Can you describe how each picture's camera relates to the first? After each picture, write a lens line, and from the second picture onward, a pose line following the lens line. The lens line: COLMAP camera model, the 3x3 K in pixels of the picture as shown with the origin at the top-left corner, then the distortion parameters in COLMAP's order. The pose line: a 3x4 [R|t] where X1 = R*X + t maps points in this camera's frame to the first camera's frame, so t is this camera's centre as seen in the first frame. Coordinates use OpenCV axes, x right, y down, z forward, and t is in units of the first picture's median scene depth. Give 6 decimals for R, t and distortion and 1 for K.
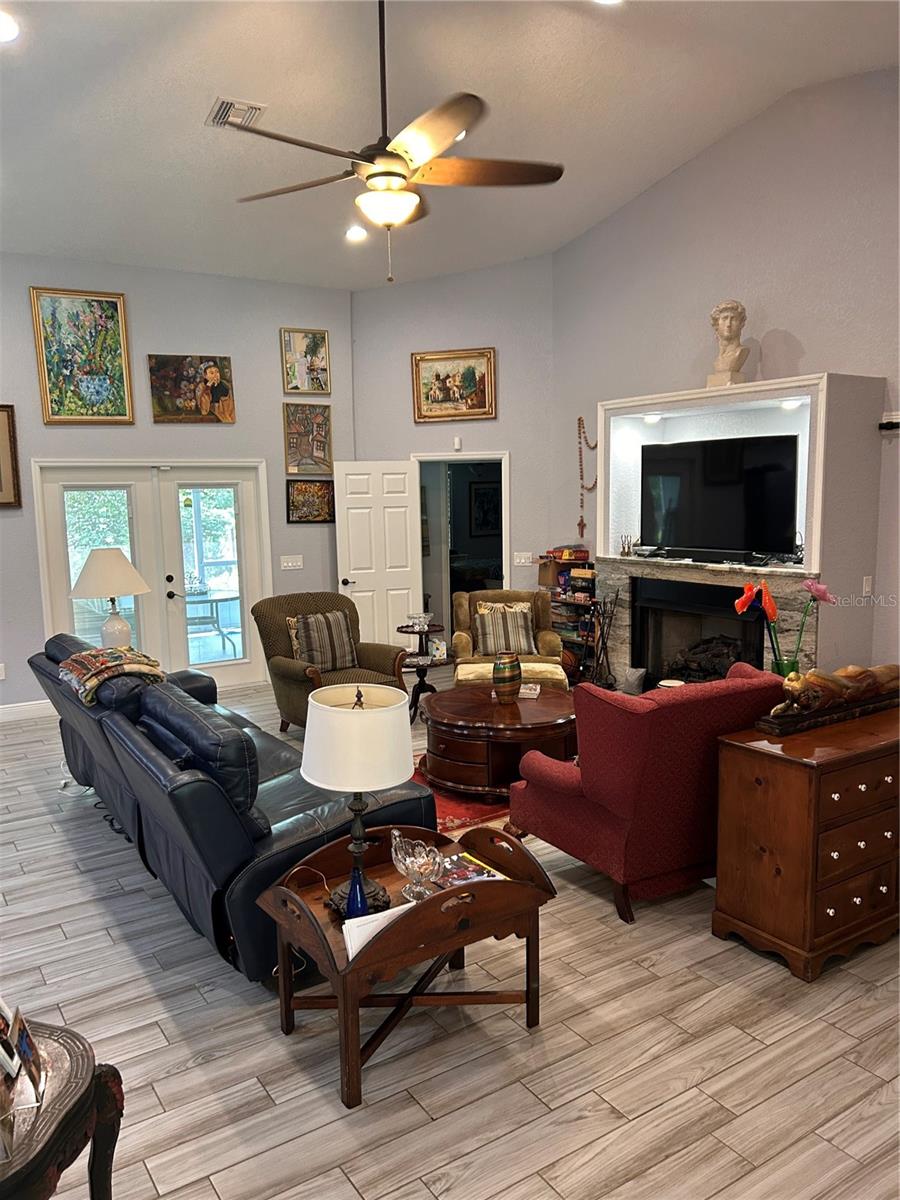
lens RADIAL K [[905.6, 0, 445.9], [0, 905.6, 599.3], [0, 0, 1]] dist [0.033702, -0.031554]
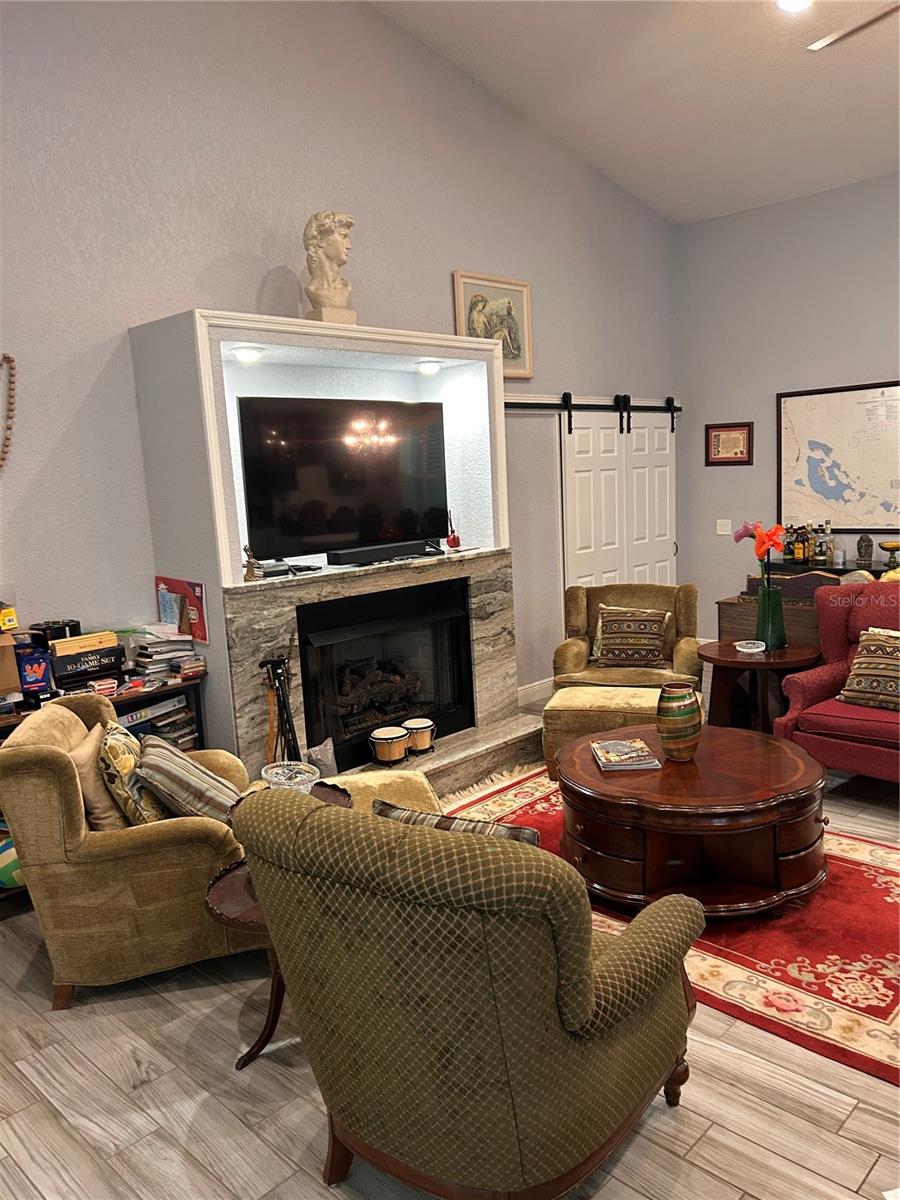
lens RADIAL K [[905.6, 0, 445.9], [0, 905.6, 599.3], [0, 0, 1]] dist [0.033702, -0.031554]
pose [[-0.212378, -0.108679, 0.971125, -0.408467], [0.174687, 0.973566, 0.147155, -0.099454], [-0.961447, 0.200895, -0.187779, 0.973587]]
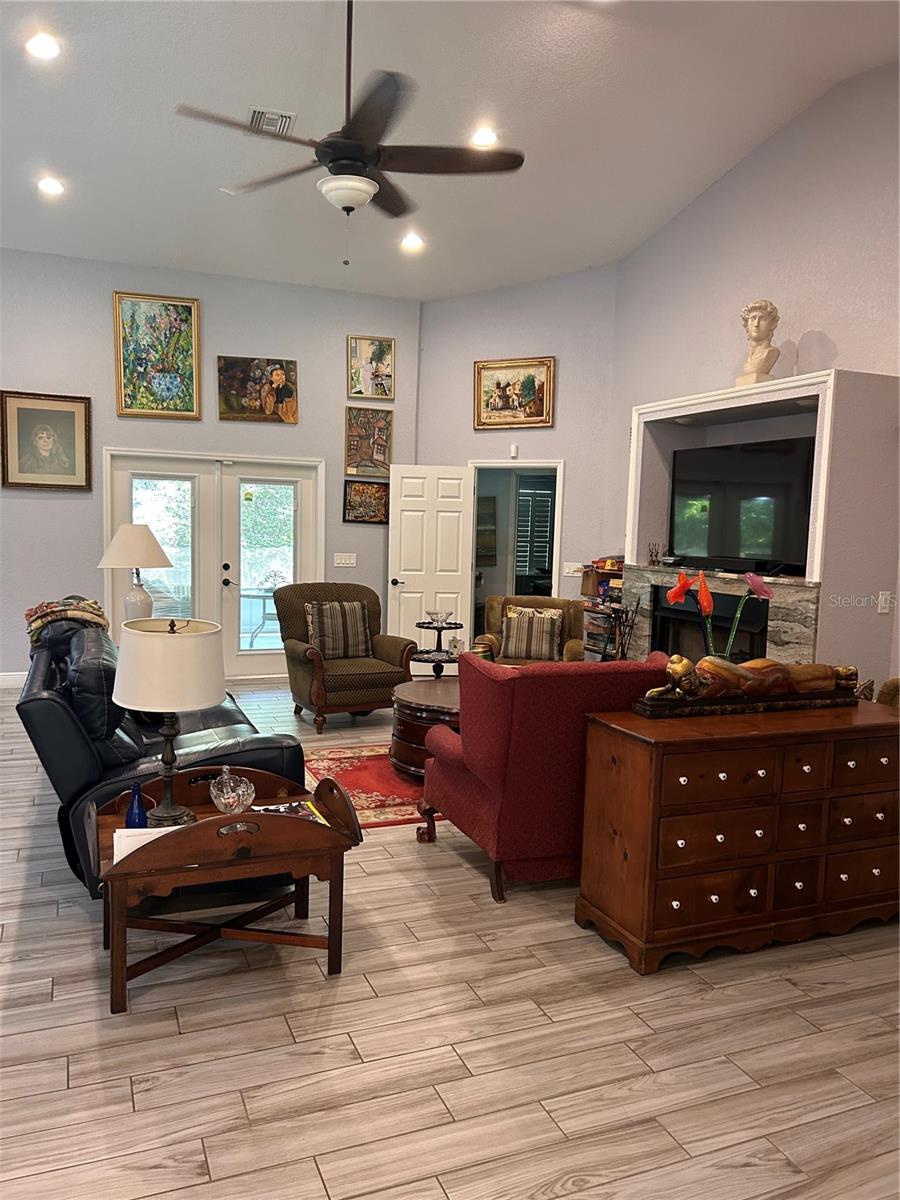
lens RADIAL K [[905.6, 0, 445.9], [0, 905.6, 599.3], [0, 0, 1]] dist [0.033702, -0.031554]
pose [[0.981188, 0.061493, -0.183001, 0.158740], [-0.068548, 0.997119, -0.032472, 0.035177], [0.180477, 0.044406, 0.982576, 0.009388]]
